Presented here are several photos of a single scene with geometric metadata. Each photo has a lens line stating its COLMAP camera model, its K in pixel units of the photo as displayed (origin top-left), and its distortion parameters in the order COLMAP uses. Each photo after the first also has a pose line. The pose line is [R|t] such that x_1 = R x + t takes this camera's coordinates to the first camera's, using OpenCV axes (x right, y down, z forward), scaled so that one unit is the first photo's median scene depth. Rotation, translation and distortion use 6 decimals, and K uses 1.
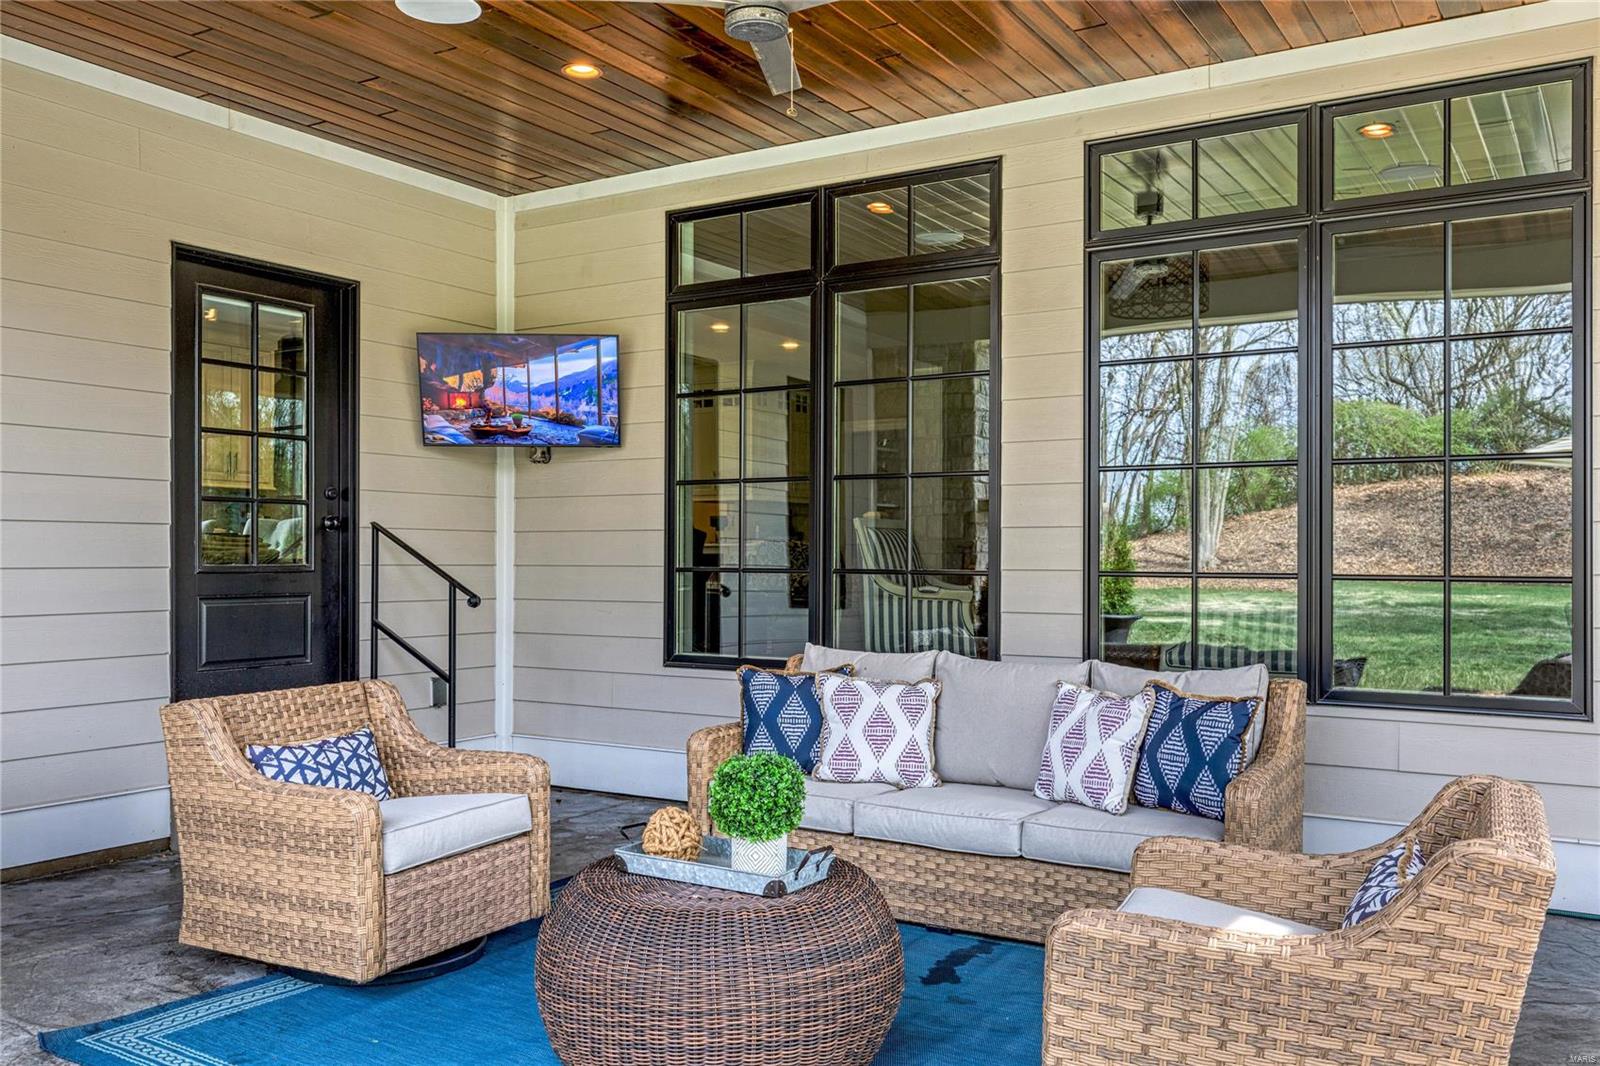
lens RADIAL K [[1317.9, 0, 799.2], [0, 1317.9, 549.2], [0, 0, 1]] dist [-0.001311, 0.000717]
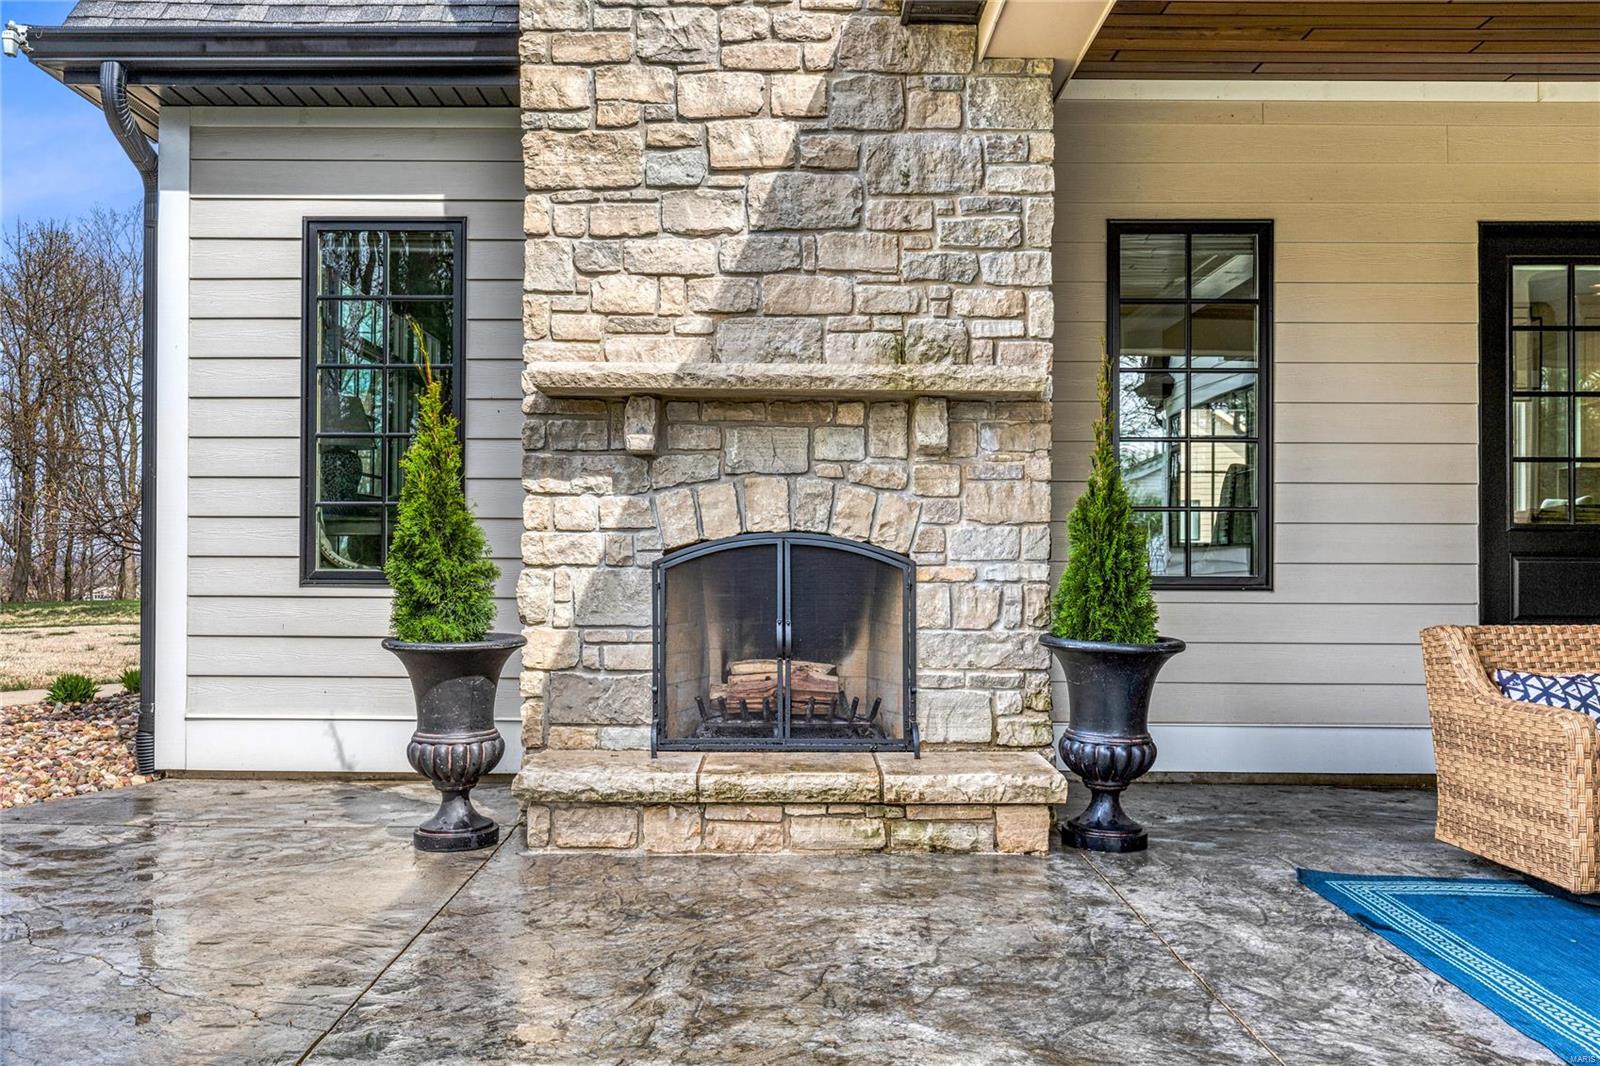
lens RADIAL K [[1366.9, 0, 797.4], [0, 1366.9, 553.4], [0, 0, 1]] dist [0.004635, -0.001398]
pose [[0.526351, -0.005959, -0.850246, 0.224259], [0.000136, 0.999976, -0.006925, 0.057348], [0.850267, 0.003530, 0.526339, -0.078918]]
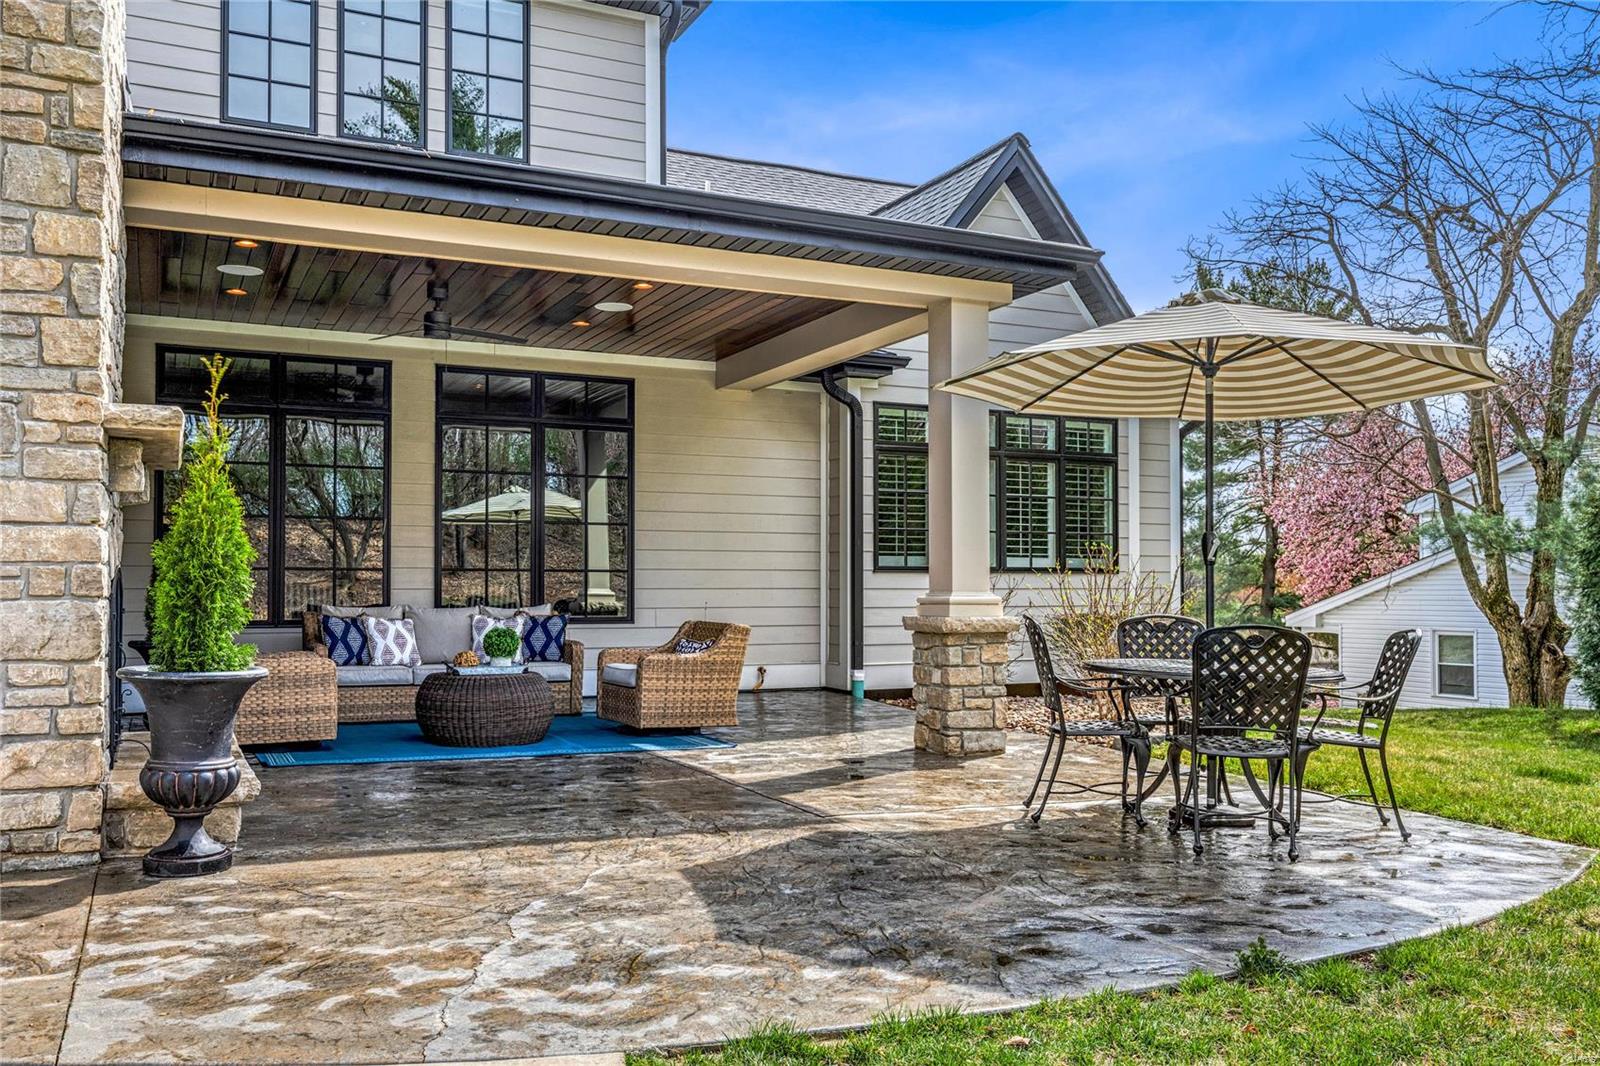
lens RADIAL K [[1366.9, 0, 797.4], [0, 1366.9, 553.4], [0, 0, 1]] dist [0.004635, -0.001398]
pose [[0.534408, 0.019698, 0.844997, -1.605440], [-0.002635, 0.999762, -0.021639, 0.047641], [-0.845223, 0.009337, 0.534332, -0.787814]]
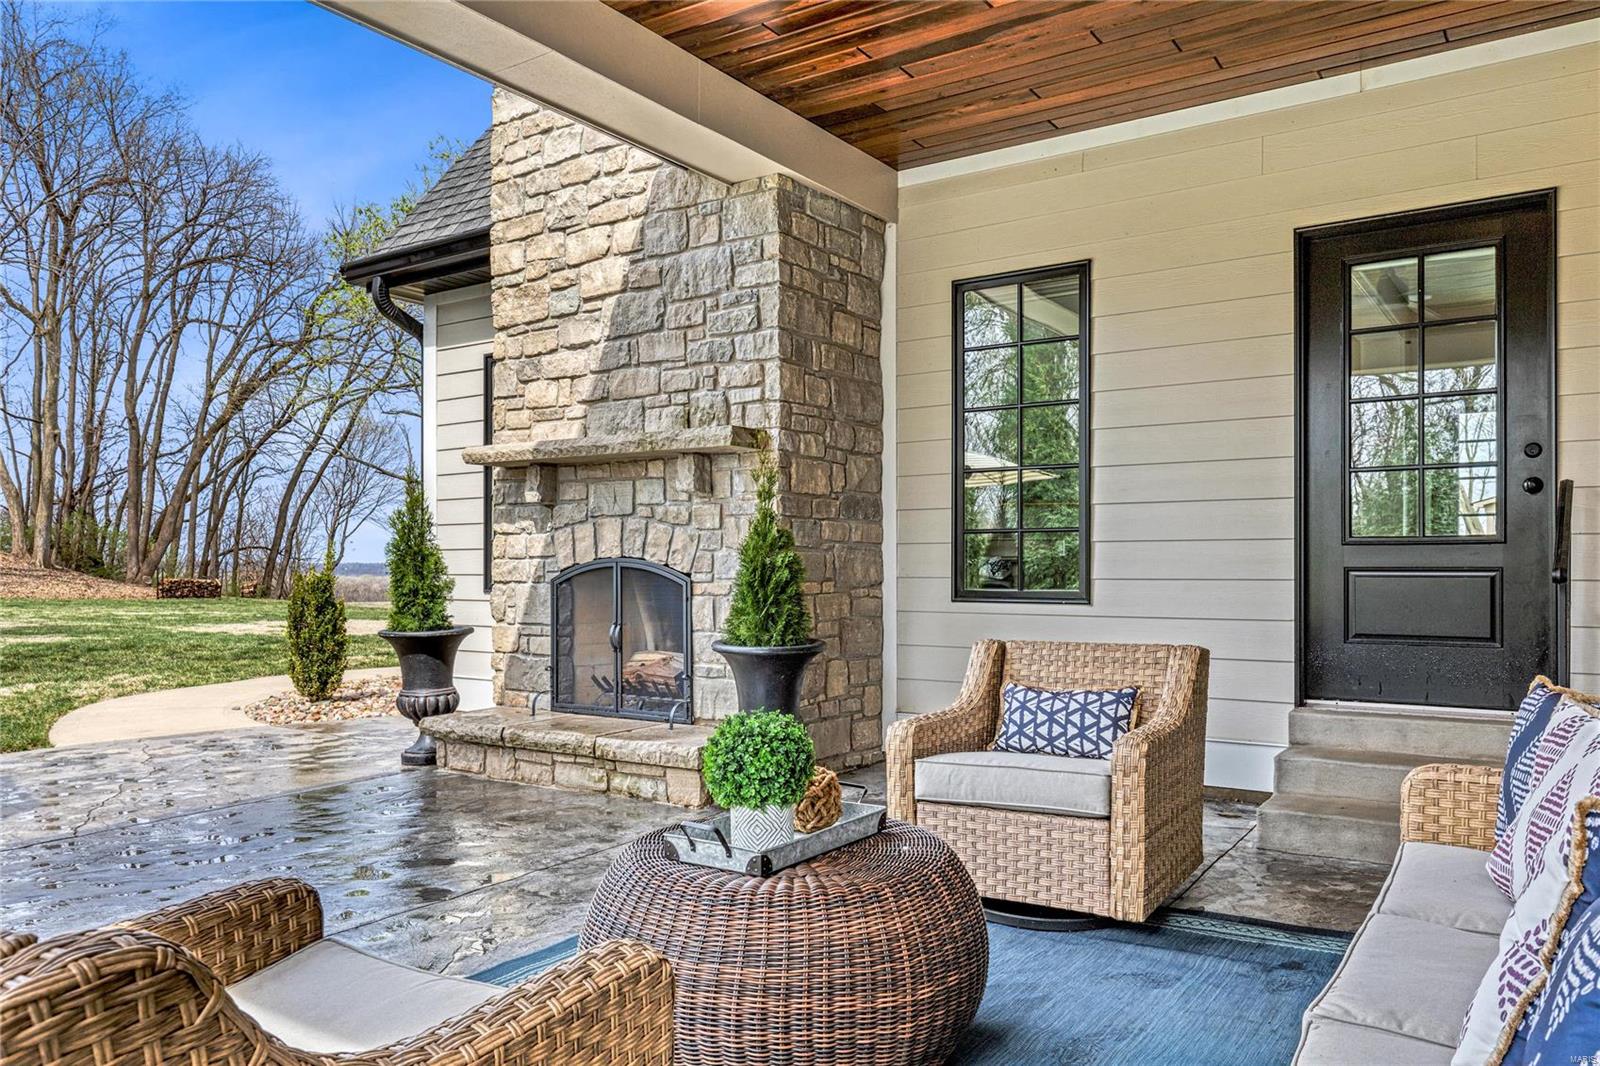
lens RADIAL K [[1145.2, 0, 806.2], [0, 1145.2, 567.8], [0, 0, 1]] dist [-0.002341, -0.001250]
pose [[-0.037275, -0.002178, -0.999303, 0.561371], [0.004086, 0.999989, -0.002332, 0.046575], [0.999297, -0.004170, -0.037265, 0.808628]]
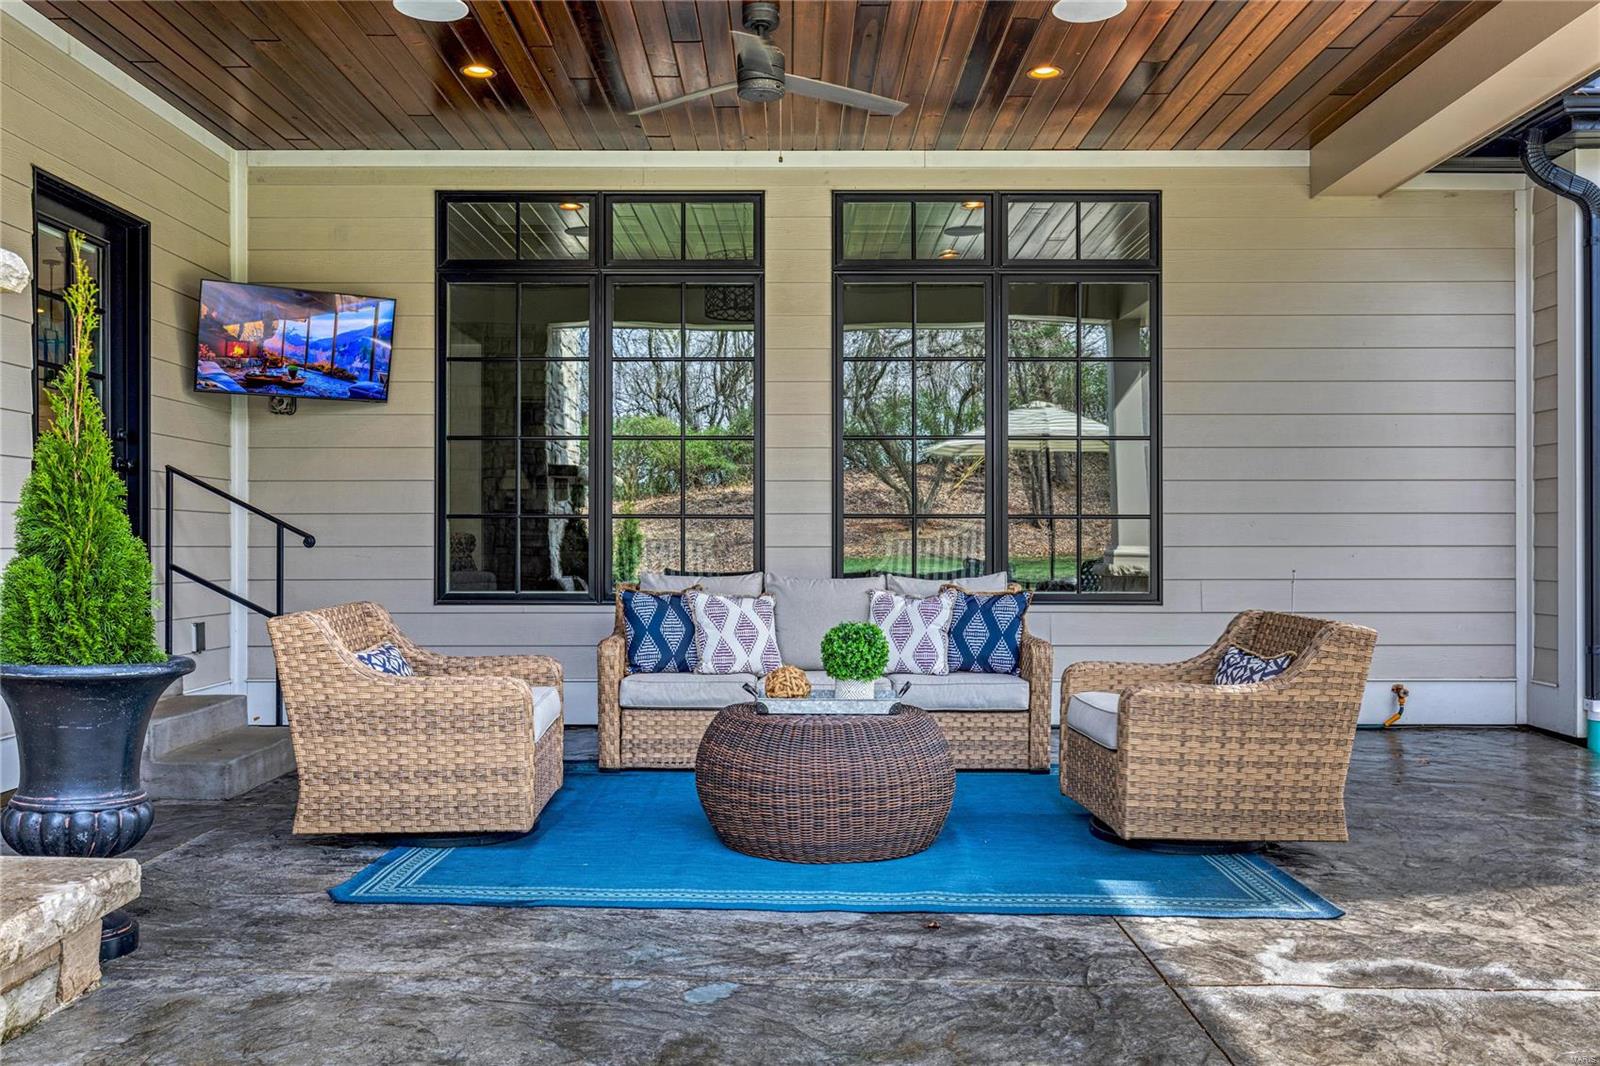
lens RADIAL K [[1330.7, 0, 775.8], [0, 1330.7, 534.2], [0, 0, 1]] dist [0.001406, -0.002171]
pose [[0.854427, 0.000628, 0.519571, -0.651611], [-0.000108, 0.999999, -0.001032, 0.046963], [-0.519571, 0.000826, 0.854427, -0.142432]]
